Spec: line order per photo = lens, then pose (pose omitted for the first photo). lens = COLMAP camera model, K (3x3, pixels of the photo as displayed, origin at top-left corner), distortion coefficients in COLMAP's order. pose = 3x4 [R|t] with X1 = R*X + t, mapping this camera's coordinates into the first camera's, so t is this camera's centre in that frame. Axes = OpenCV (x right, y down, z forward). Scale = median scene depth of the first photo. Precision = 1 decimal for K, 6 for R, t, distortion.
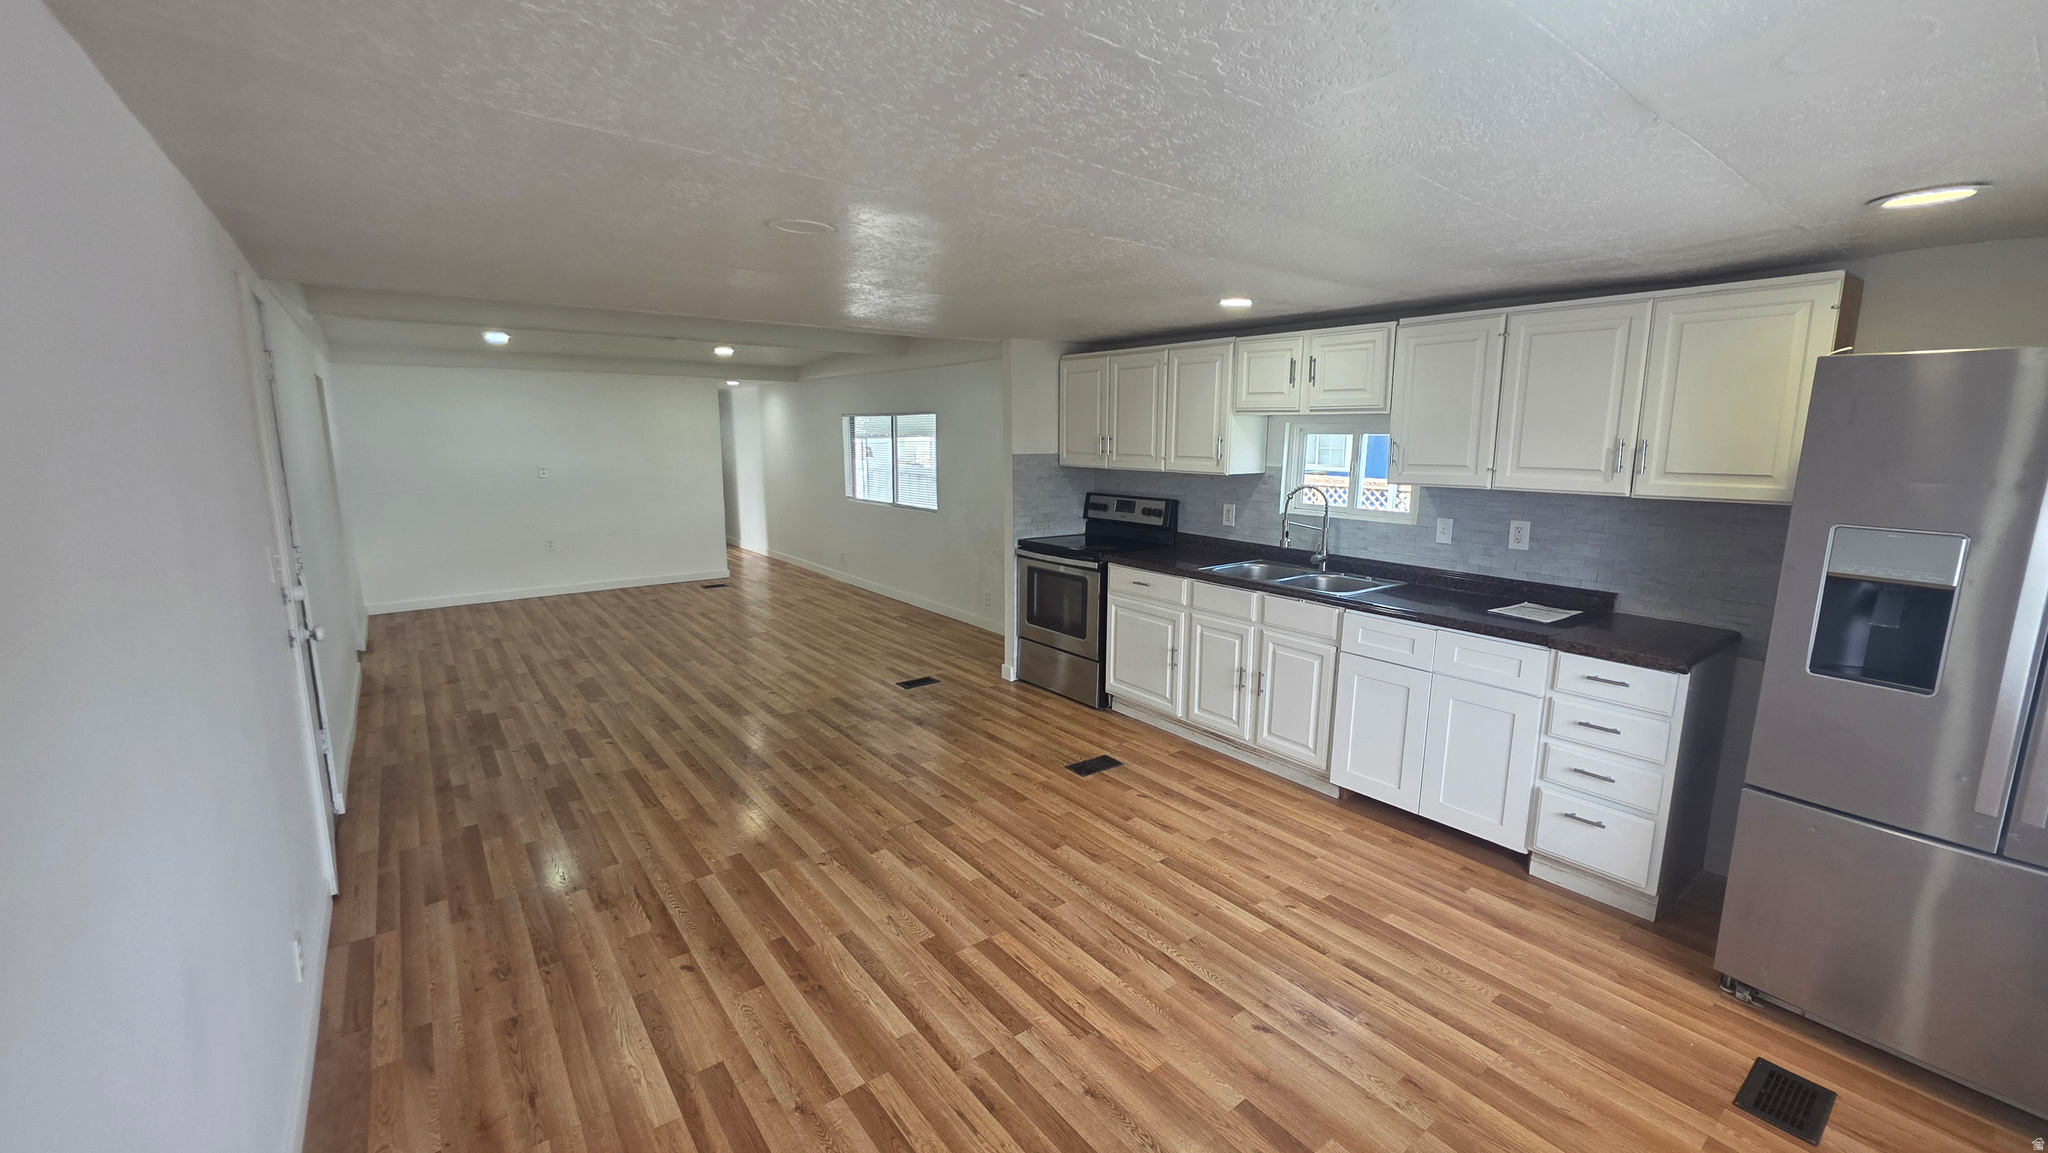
lens RADIAL K [[818.0, 0, 1033.0], [0, 818.0, 577.1], [0, 0, 1]] dist [0.002002, 0.000185]
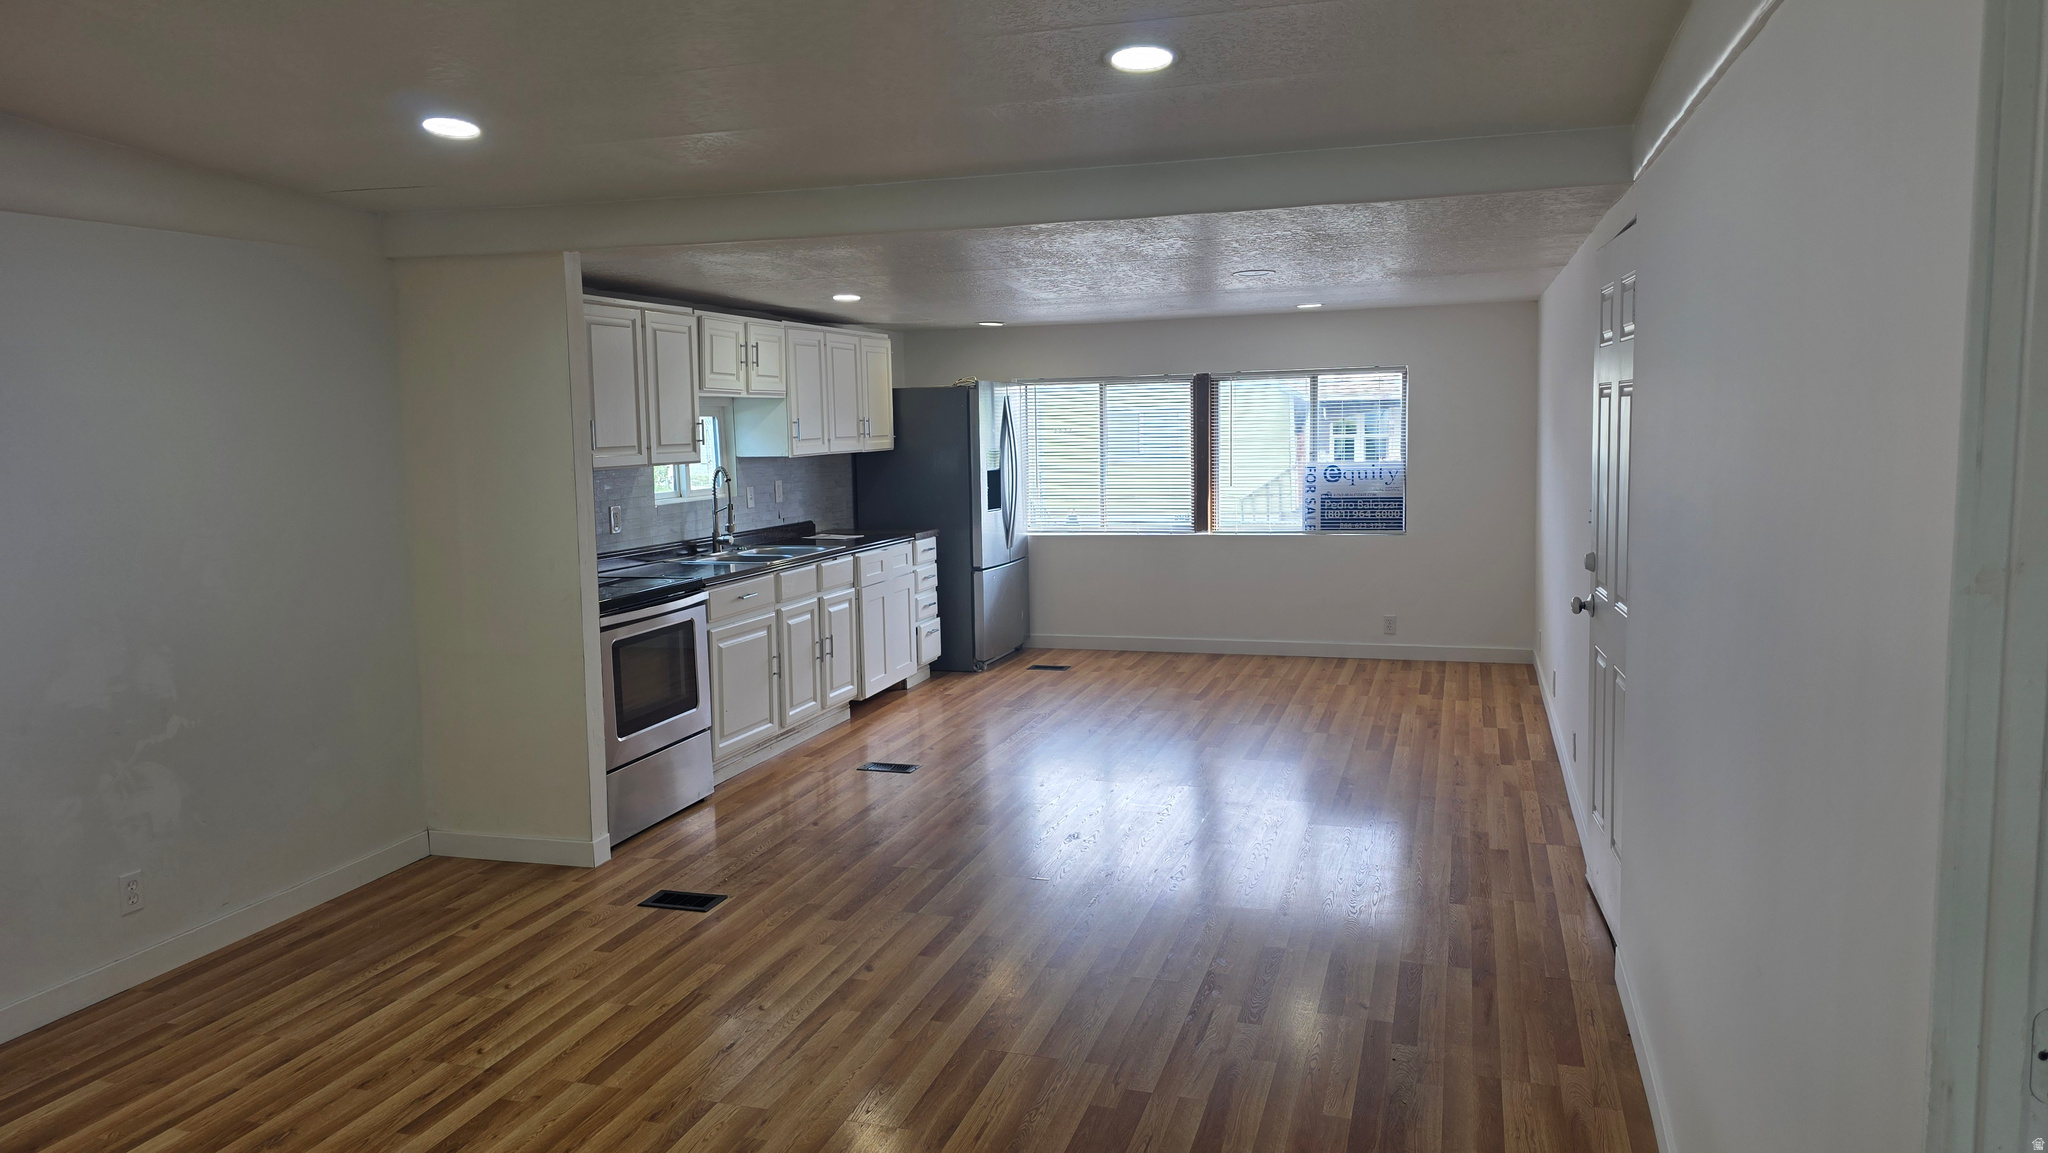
lens RADIAL K [[1357.7, 0, 1024.0], [0, 1357.7, 576.5], [0, 0, 1]] dist [0.077970, -0.004034]
pose [[-0.565954, -0.091930, 0.819295, -1.227523], [0.158625, 0.963054, 0.217636, -0.284610], [-0.809033, 0.253133, -0.530462, 1.599499]]
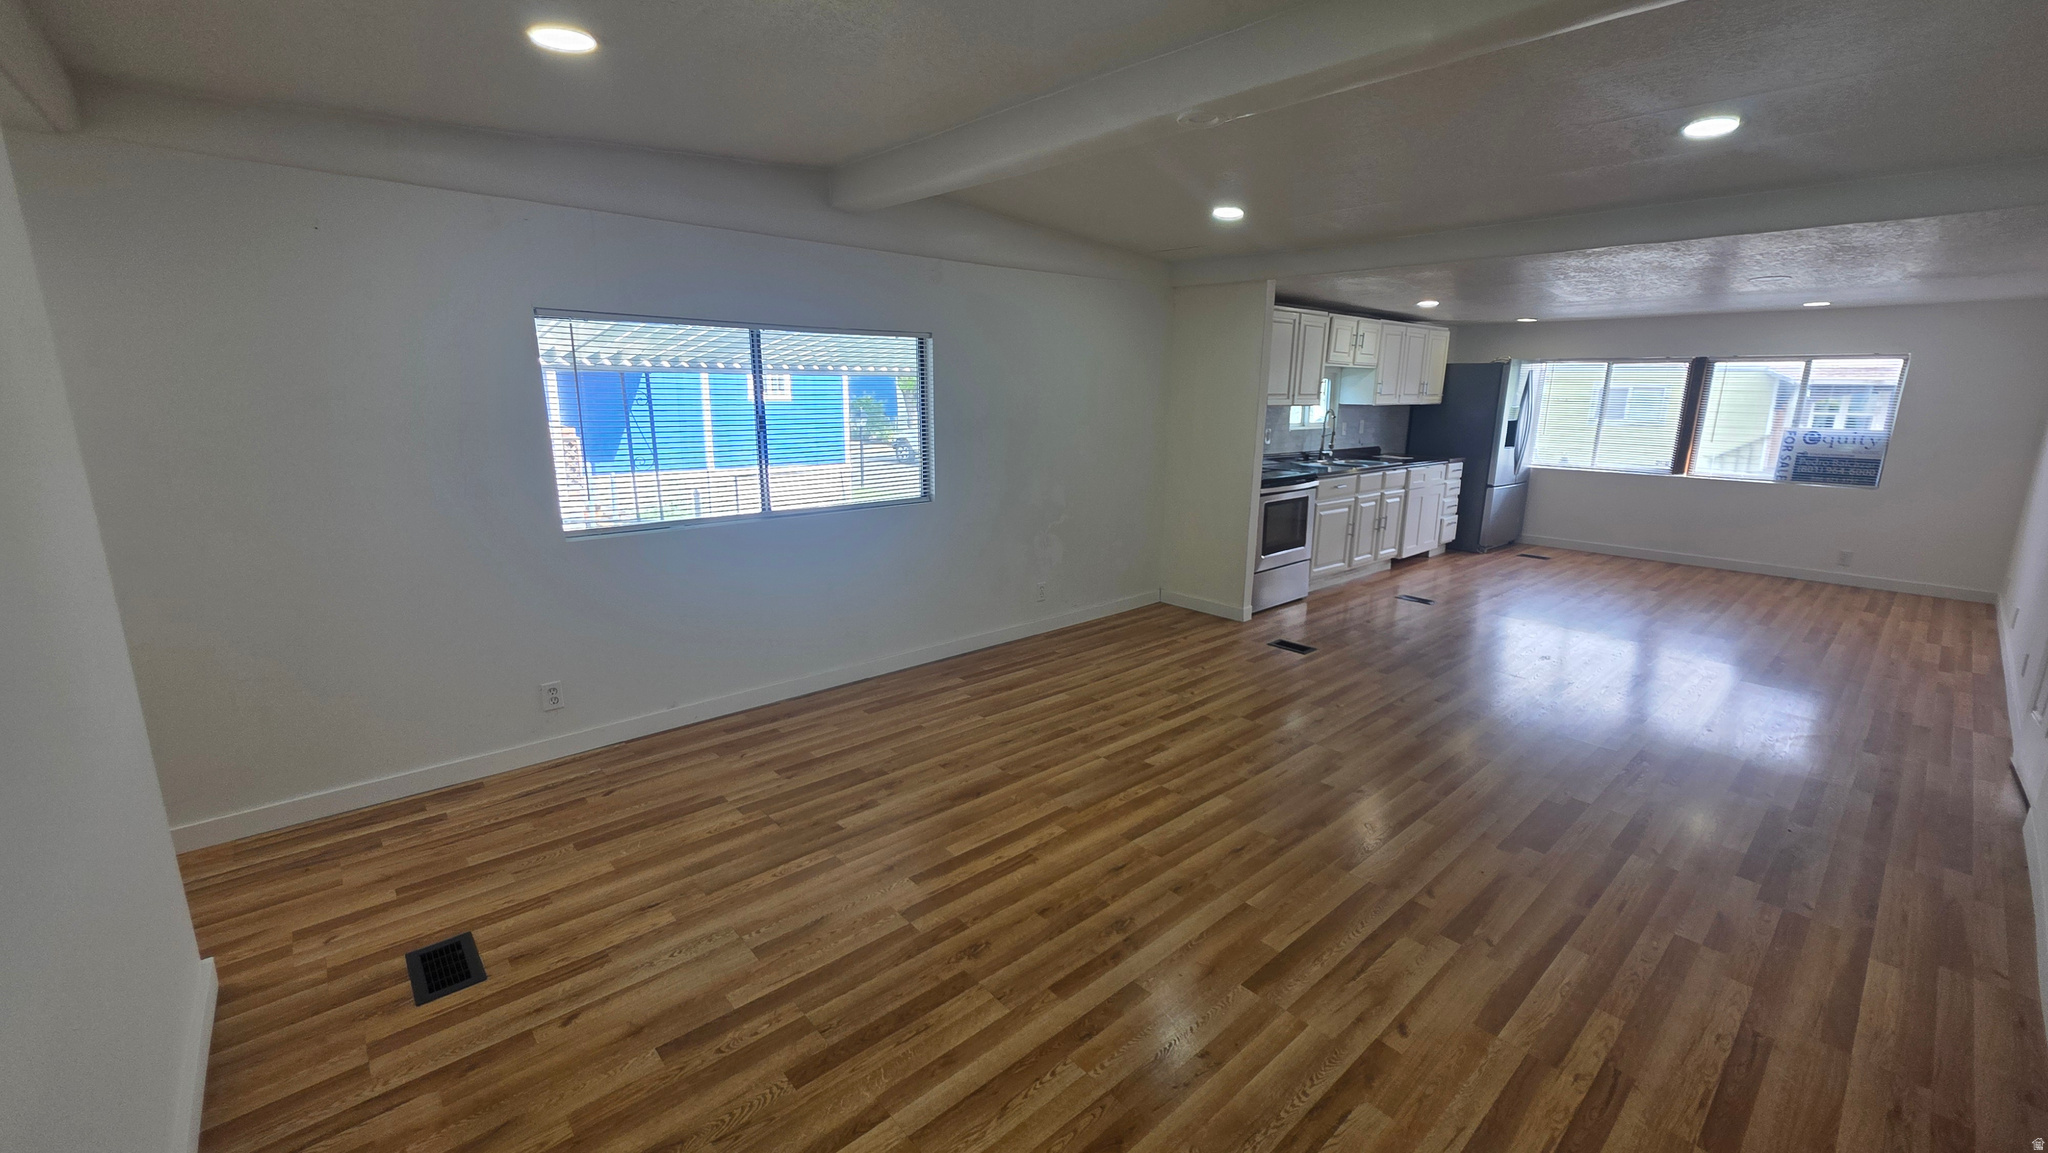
lens RADIAL K [[818.0, 0, 1033.0], [0, 818.0, 577.1], [0, 0, 1]] dist [0.002002, 0.000185]
pose [[-0.072904, -0.235106, 0.969232, -1.302814], [0.160404, 0.956402, 0.244059, -0.287513], [-0.984355, 0.173261, -0.032013, 1.696561]]
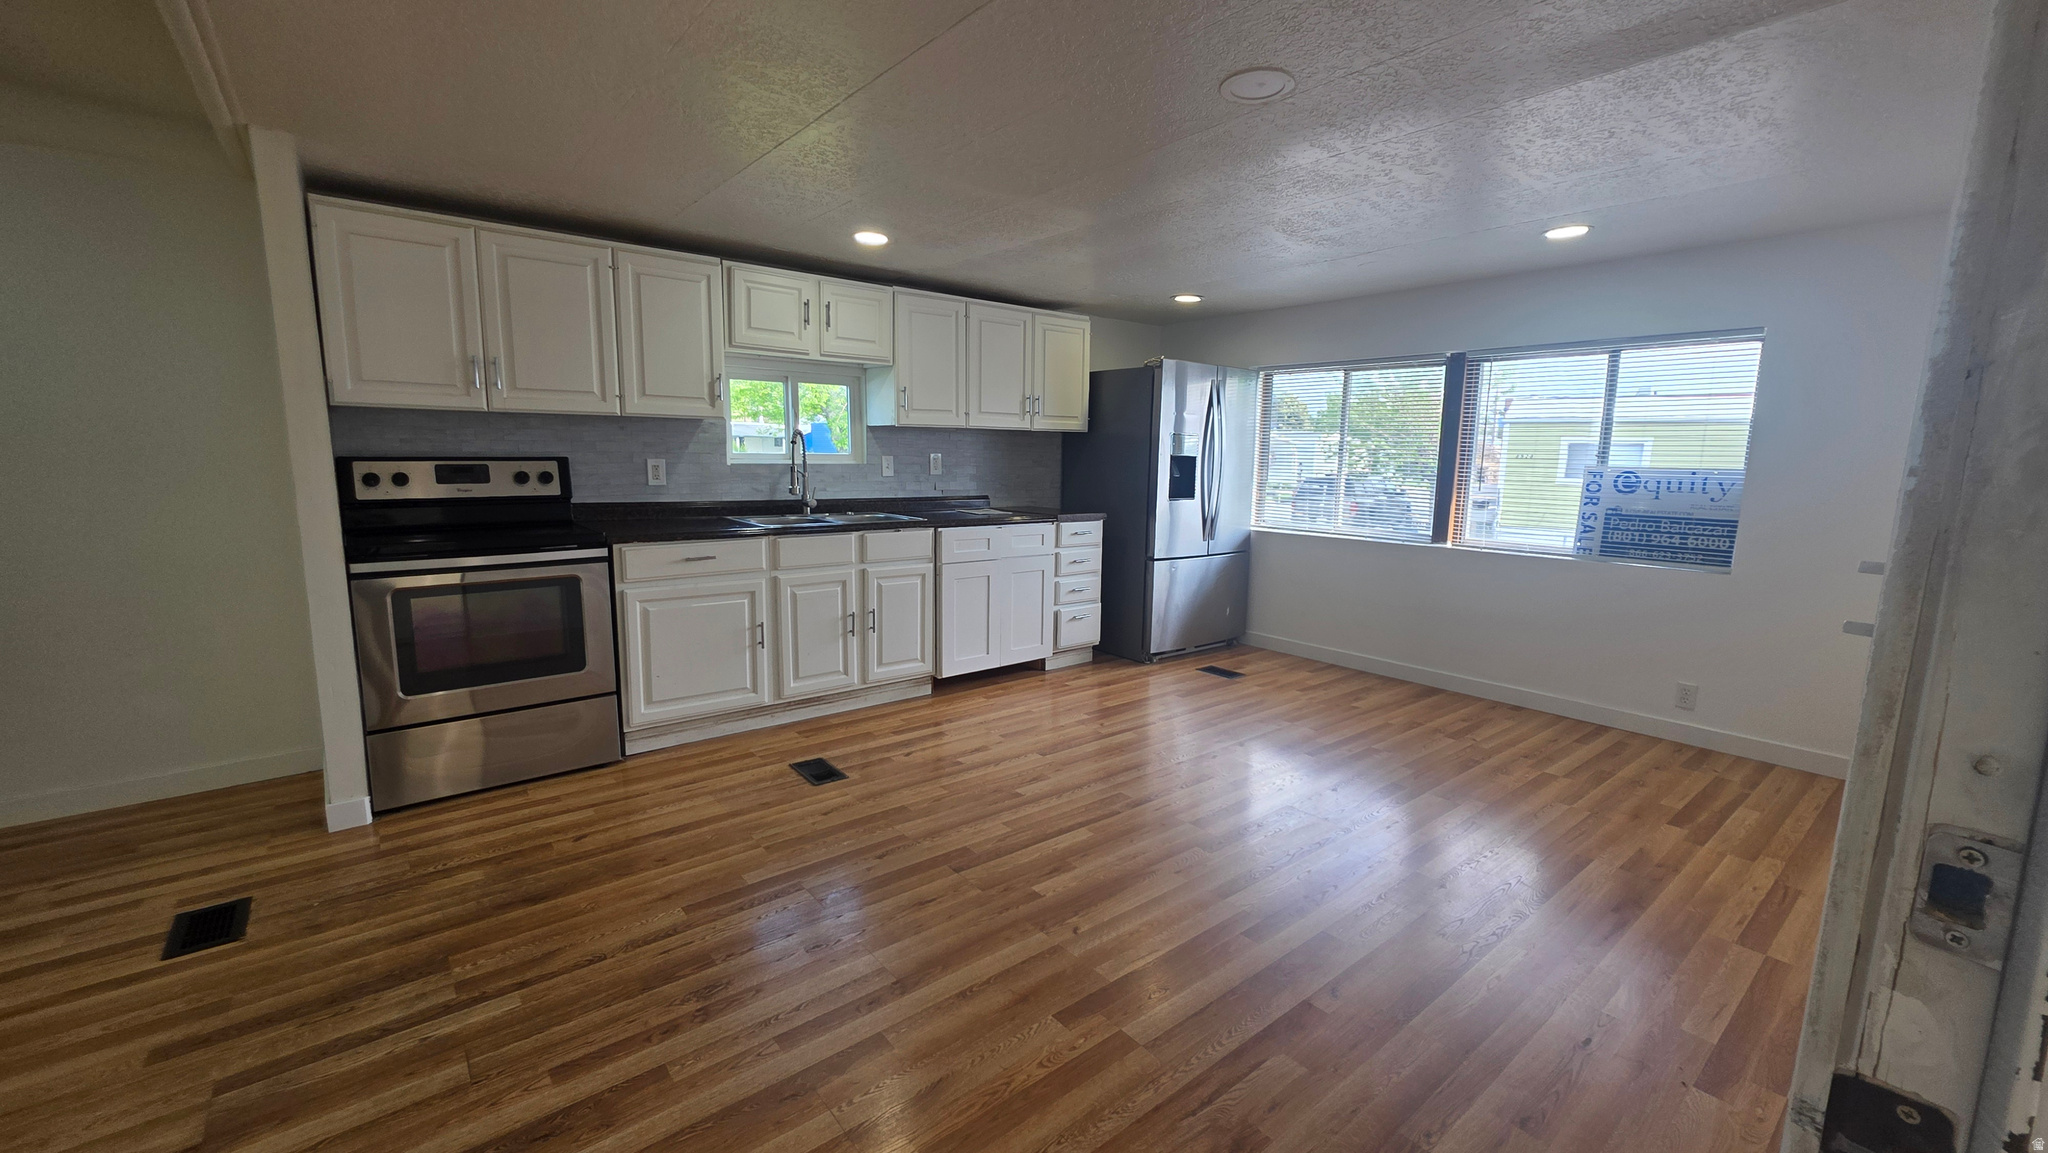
lens RADIAL K [[818.0, 0, 1033.0], [0, 818.0, 577.1], [0, 0, 1]] dist [0.002002, 0.000185]
pose [[-0.025135, -0.162659, 0.986362, -0.683469], [0.156884, 0.973806, 0.164586, -0.056543], [-0.987297, 0.158881, 0.001042, 0.737186]]
